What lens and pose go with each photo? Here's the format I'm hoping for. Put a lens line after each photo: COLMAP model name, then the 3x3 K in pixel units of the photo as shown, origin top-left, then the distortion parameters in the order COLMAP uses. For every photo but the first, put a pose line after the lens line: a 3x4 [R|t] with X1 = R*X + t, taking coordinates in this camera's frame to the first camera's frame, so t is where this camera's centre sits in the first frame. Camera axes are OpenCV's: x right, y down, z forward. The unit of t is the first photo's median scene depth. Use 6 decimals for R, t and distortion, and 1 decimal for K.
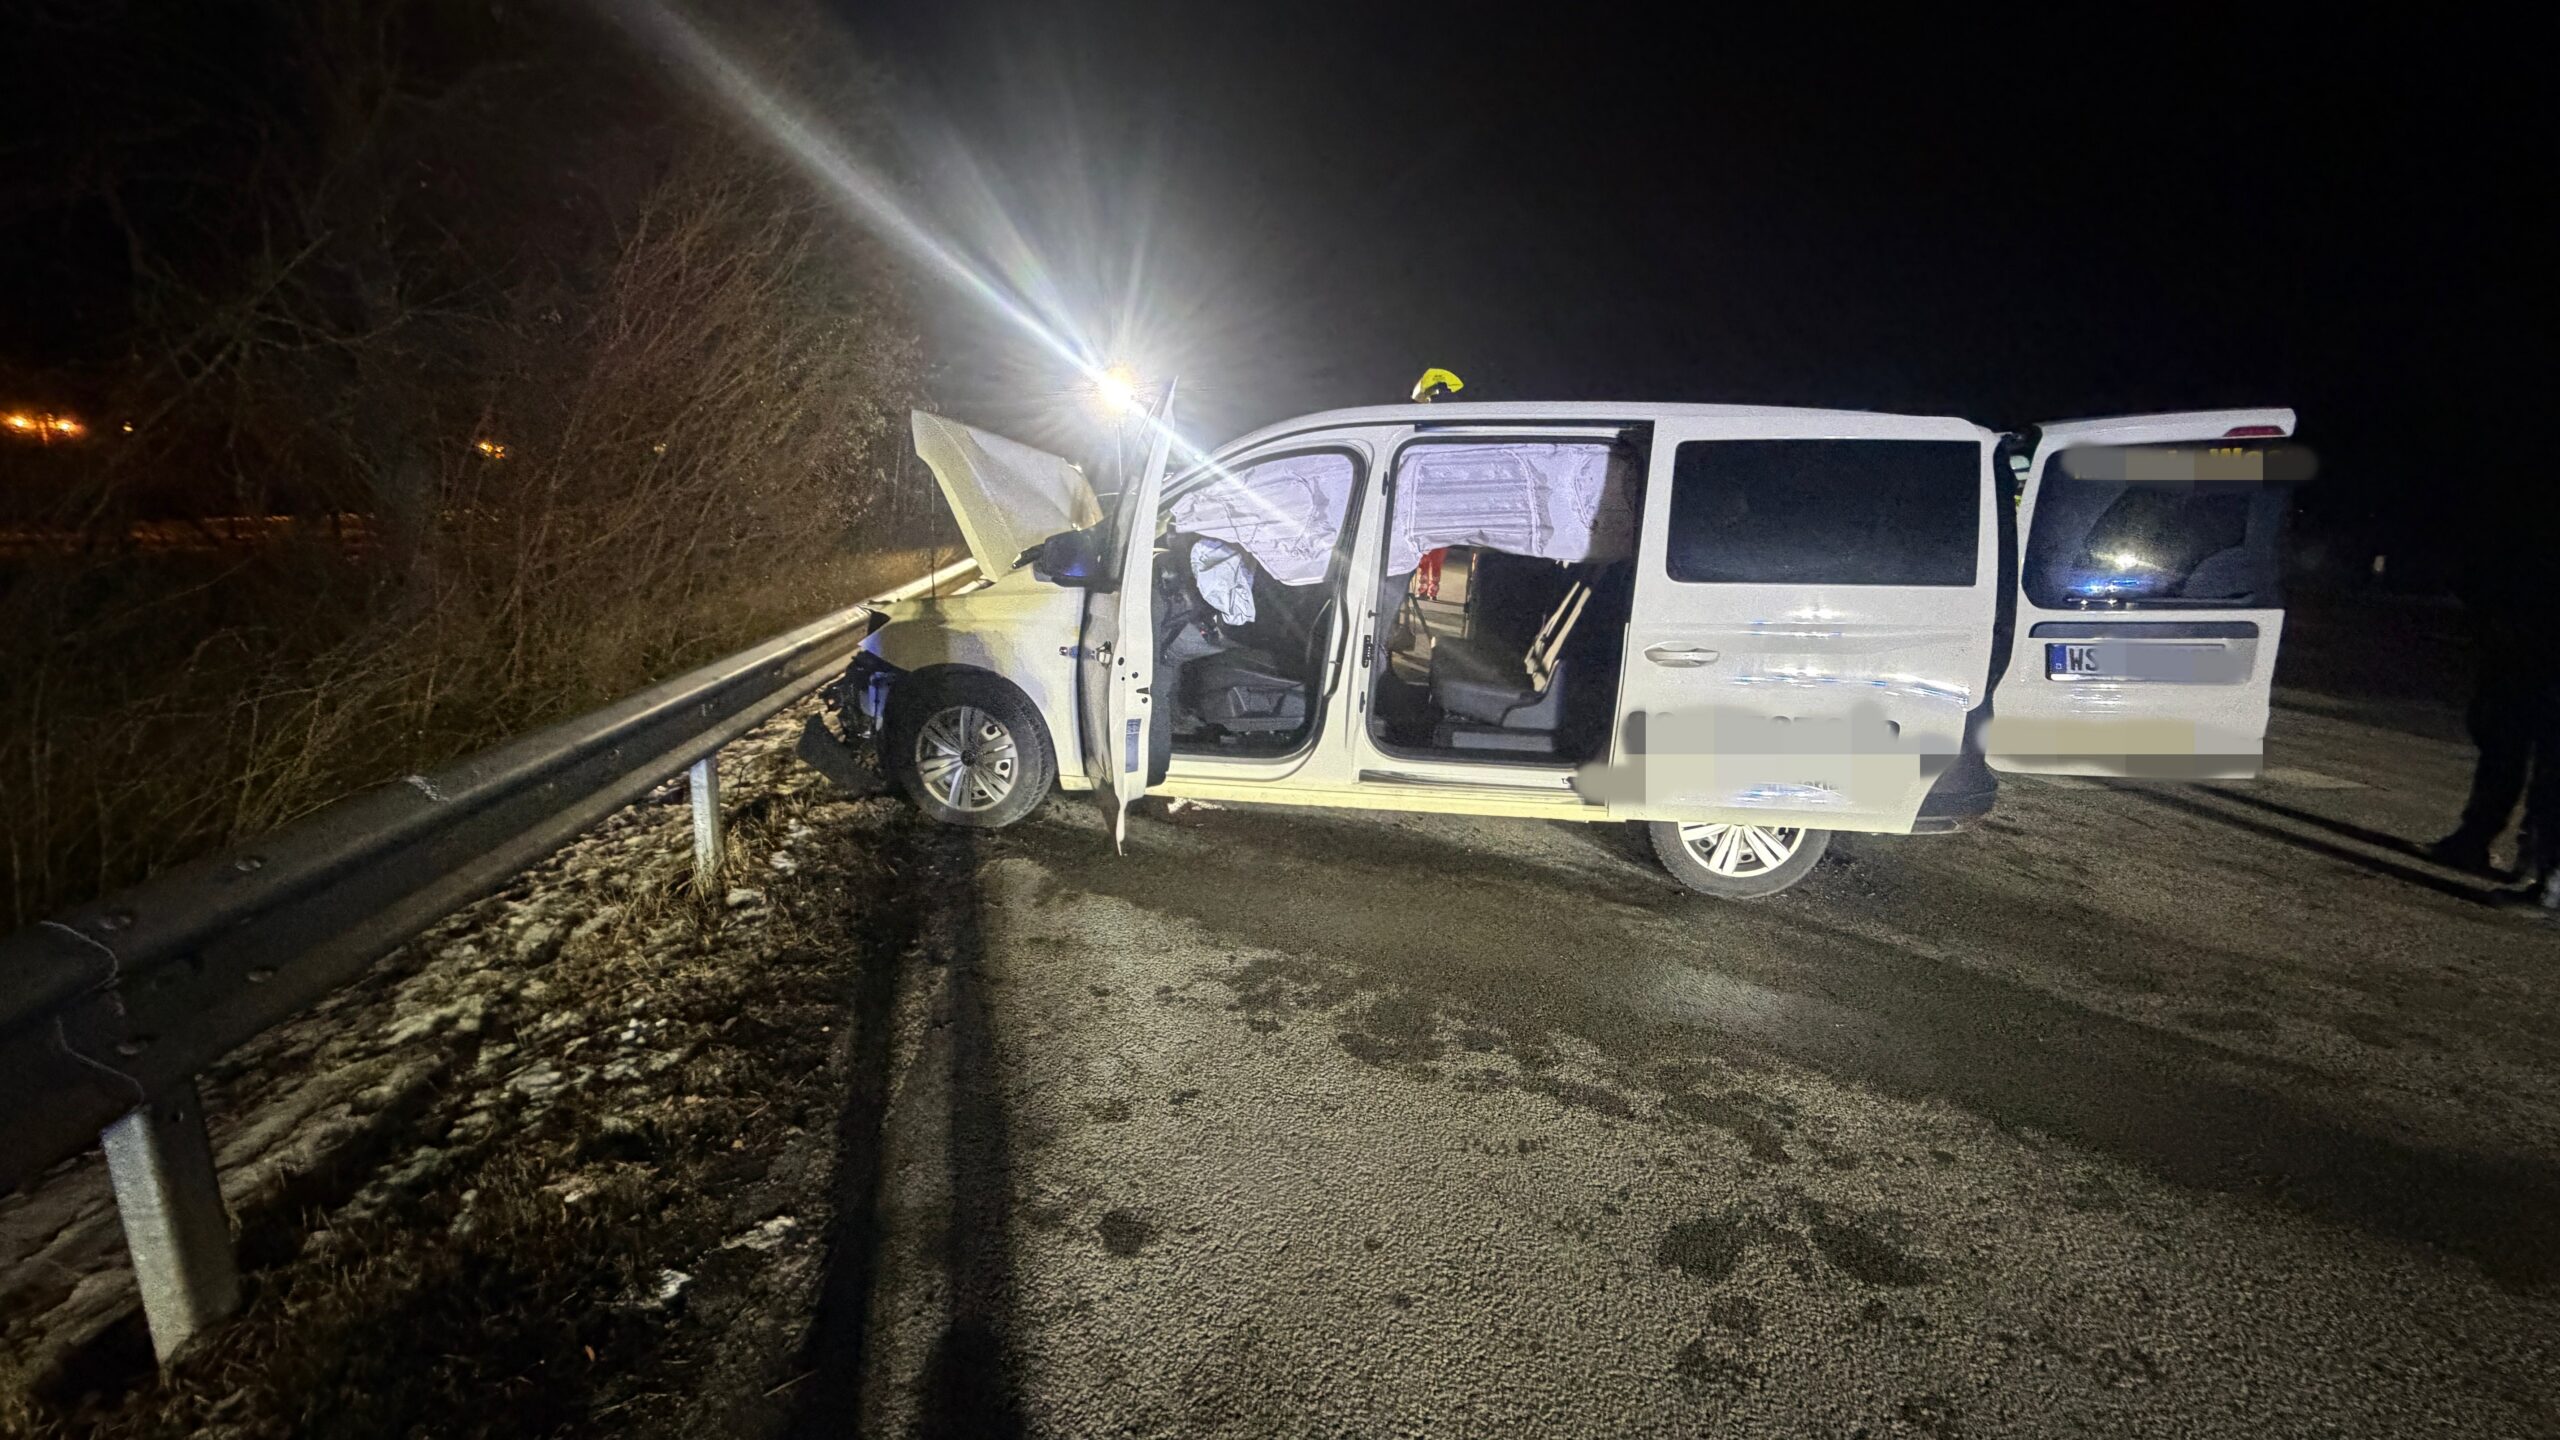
lens RADIAL K [[1038.5, 0, 1282.8], [0, 1038.5, 734.4], [0, 0, 1]] dist [-0.003238, -0.000219]
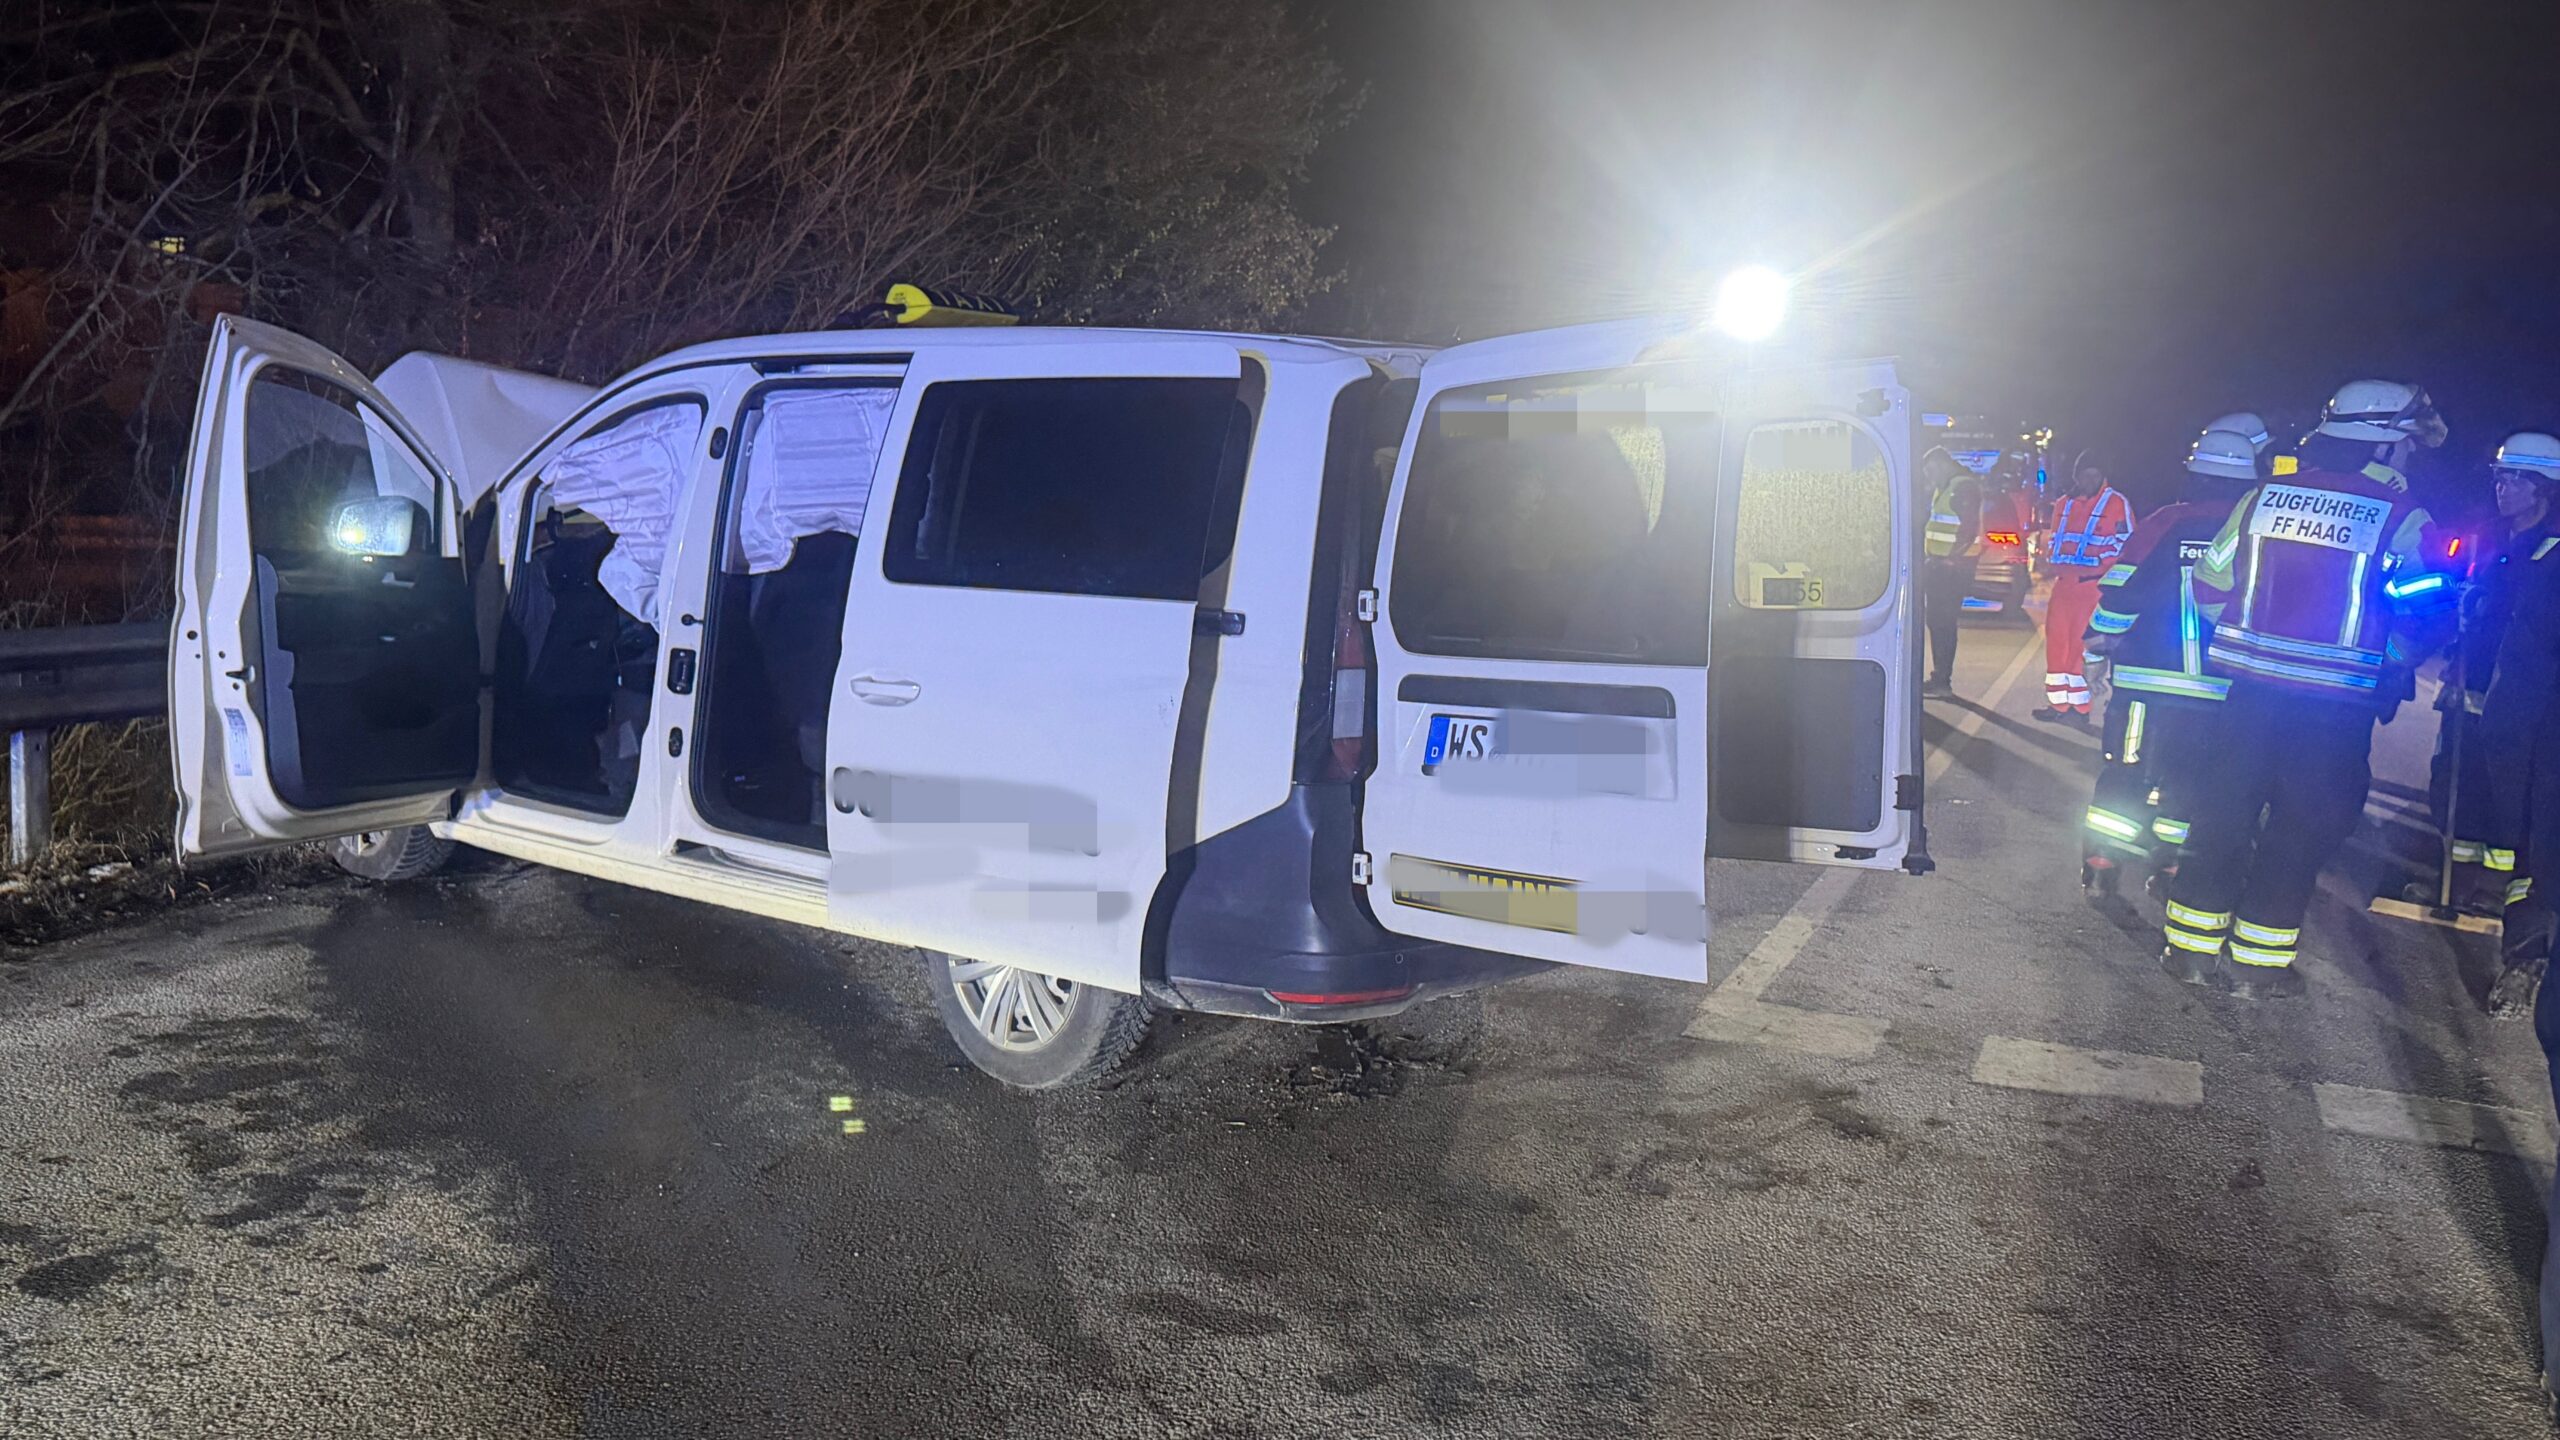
lens RADIAL K [[2073.1, 0, 1281.4], [0, 2073.1, 724.0], [0, 0, 1]] dist [0.003528, -0.016660]
pose [[0.873777, 0.070763, -0.481152, 1.200683], [-0.130318, 0.987244, -0.091465, 0.035487], [0.468542, 0.142623, 0.871853, -0.055469]]
